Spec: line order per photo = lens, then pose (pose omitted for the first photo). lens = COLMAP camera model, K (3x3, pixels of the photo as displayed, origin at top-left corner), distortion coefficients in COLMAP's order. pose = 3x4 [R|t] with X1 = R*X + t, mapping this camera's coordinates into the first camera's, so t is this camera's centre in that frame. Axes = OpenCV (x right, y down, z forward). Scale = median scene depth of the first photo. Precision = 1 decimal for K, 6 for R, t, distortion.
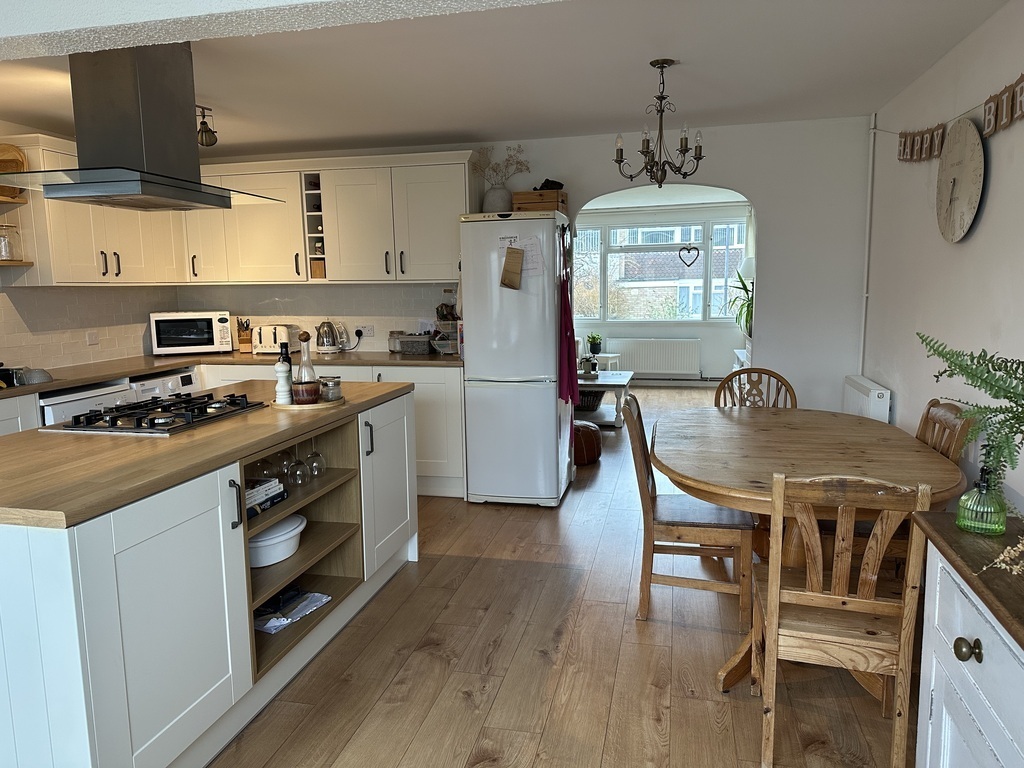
lens RADIAL K [[721.0, 0, 512.0], [0, 721.0, 384.0], [0, 0, 1]] dist [0.117823, -0.000668]
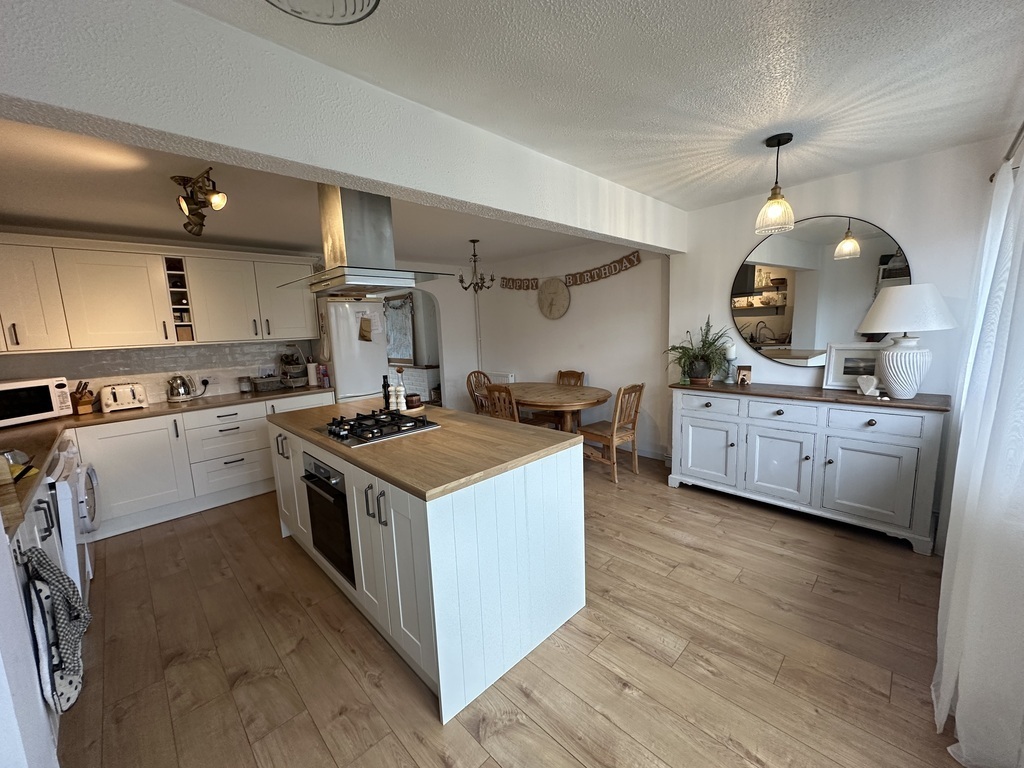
lens RADIAL K [[407.2, 0, 512.0], [0, 407.2, 384.0], [0, 0, 1]] dist [0.000013, 0.000144]
pose [[0.528457, -0.125109, 0.839691, -0.566525], [0.148435, 0.987463, 0.053709, -0.026859], [-0.835883, 0.096256, 0.540402, 0.164125]]
